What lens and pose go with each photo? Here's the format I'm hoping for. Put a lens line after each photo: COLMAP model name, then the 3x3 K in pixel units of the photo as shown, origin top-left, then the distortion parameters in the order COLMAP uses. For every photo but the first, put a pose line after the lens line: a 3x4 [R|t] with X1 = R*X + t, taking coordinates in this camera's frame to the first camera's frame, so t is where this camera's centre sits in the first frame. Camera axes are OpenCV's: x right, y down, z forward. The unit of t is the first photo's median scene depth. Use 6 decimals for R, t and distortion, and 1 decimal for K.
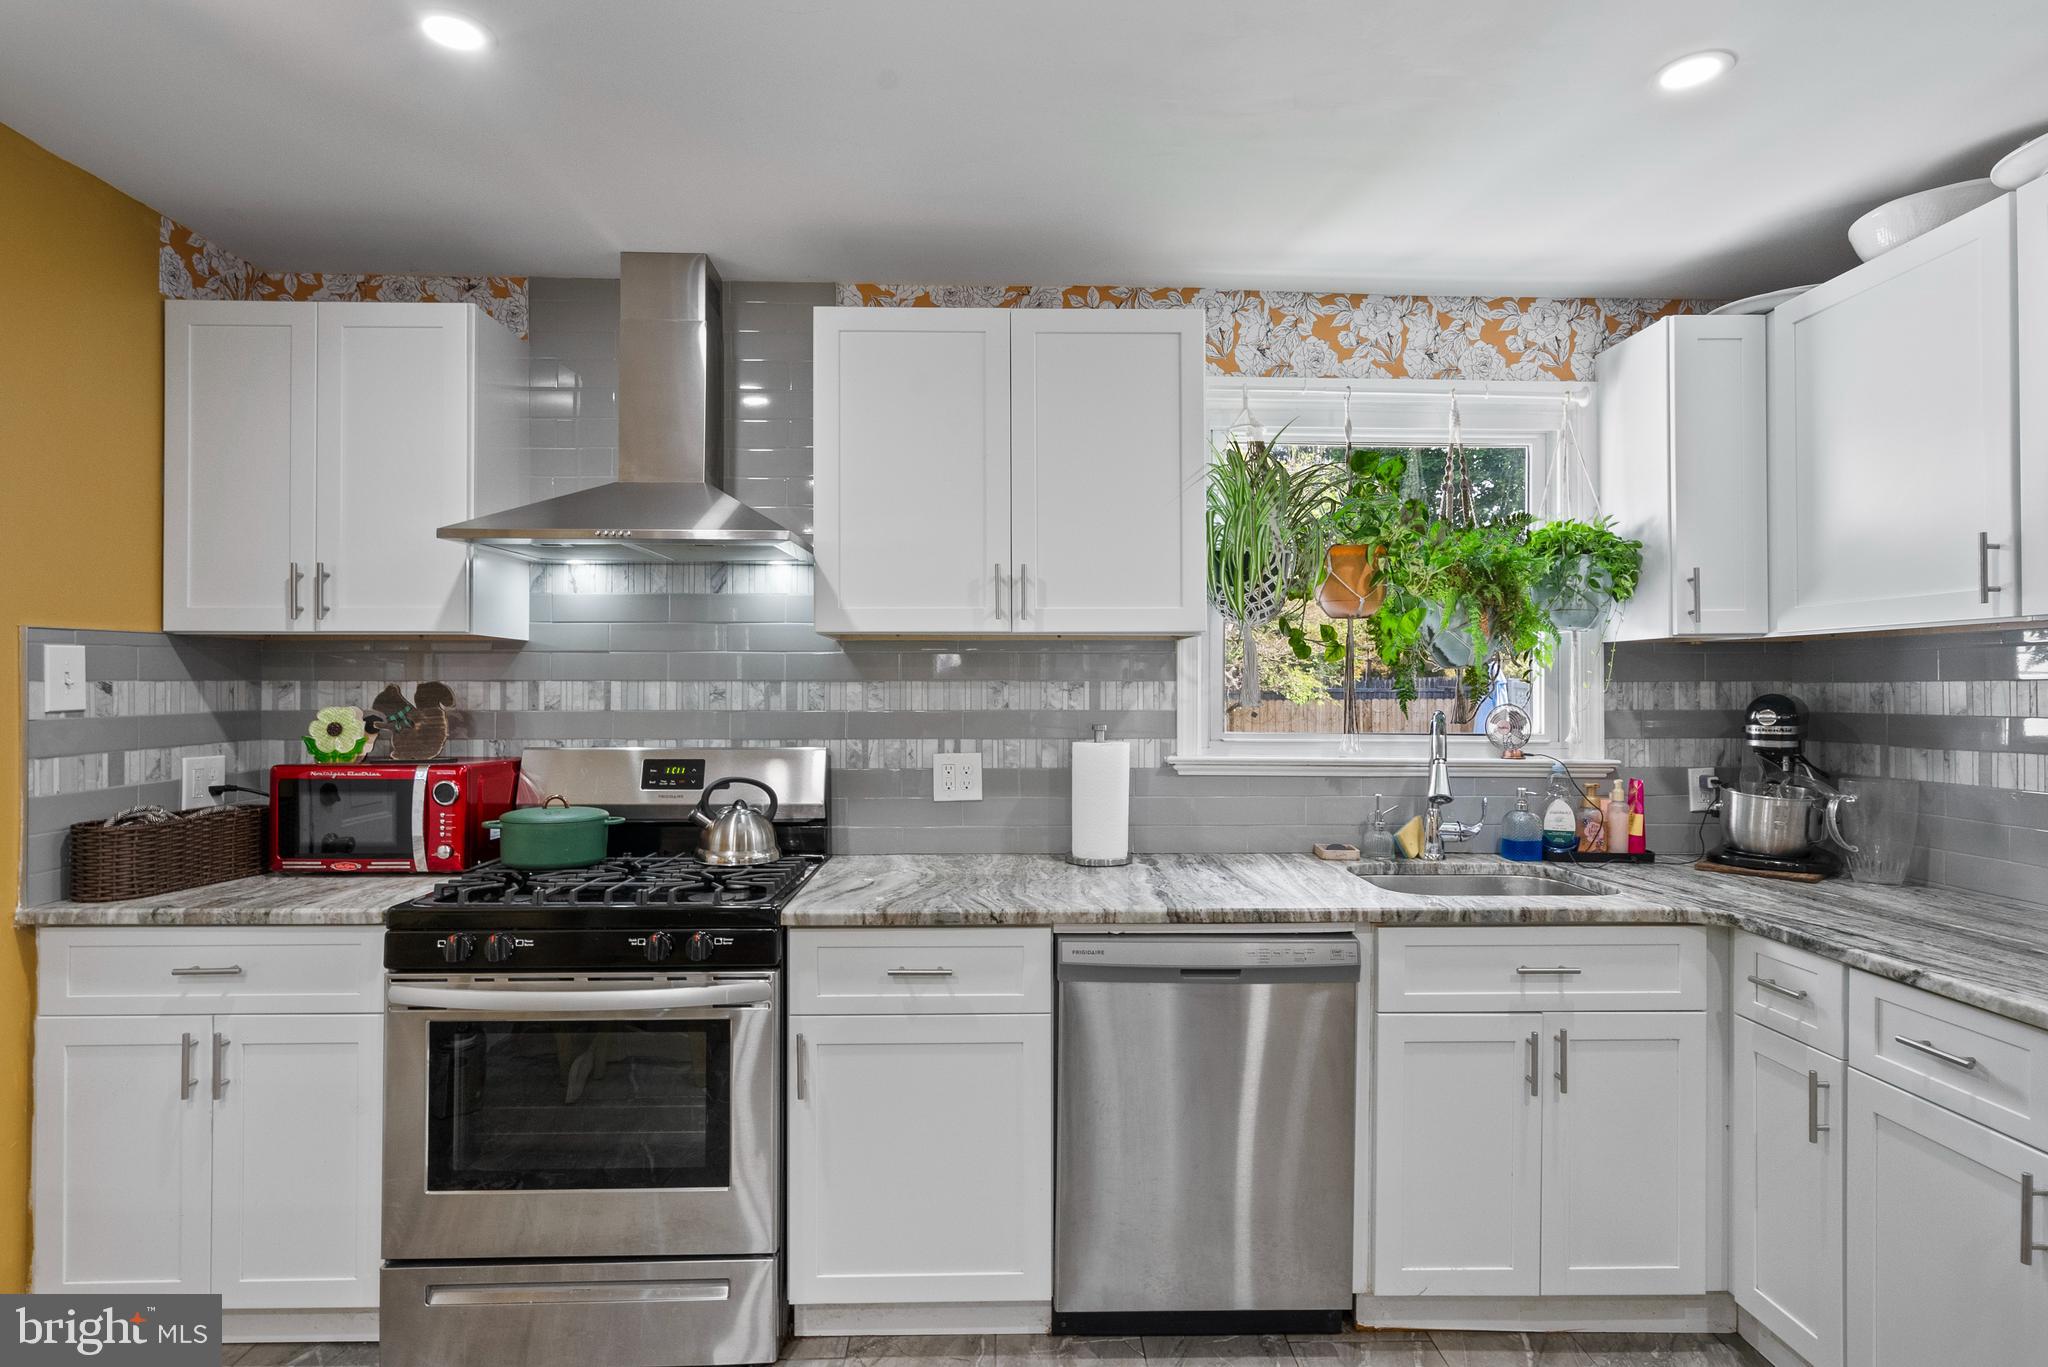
lens RADIAL K [[1076.9, 0, 1024.0], [0, 1076.9, 683.5], [0, 0, 1]] dist [0.000764, 0.000318]
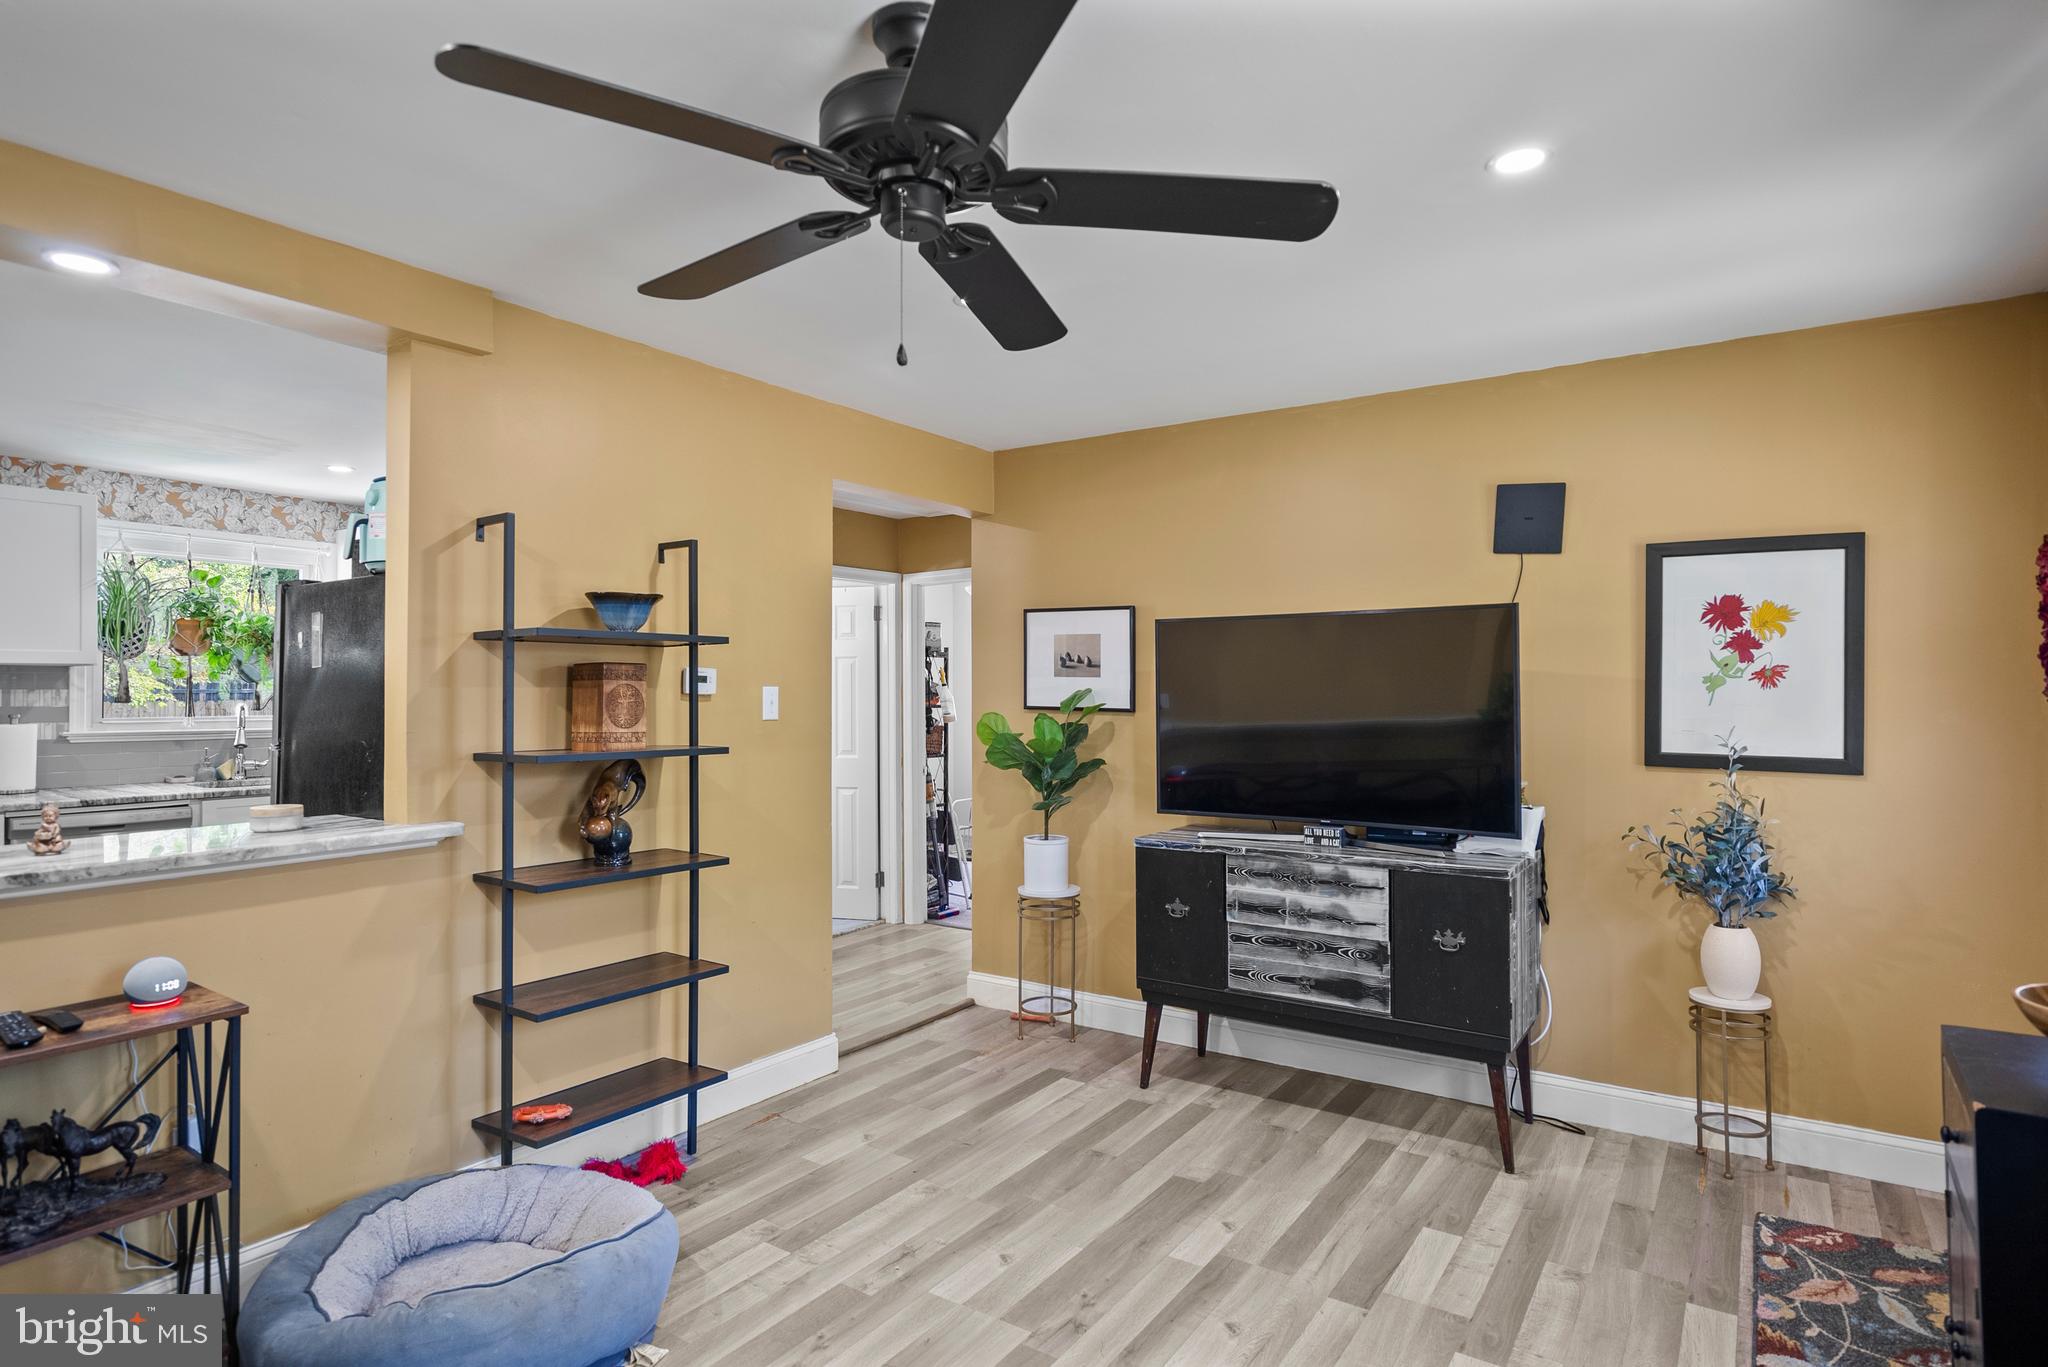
lens RADIAL K [[1076.9, 0, 1024.0], [0, 1076.9, 683.5], [0, 0, 1]] dist [0.000764, 0.000318]
pose [[0.585567, 0.004405, 0.810612, -0.372838], [-0.004653, 0.999987, -0.002073, -0.015290], [-0.810611, -0.002558, 0.585580, -1.296049]]
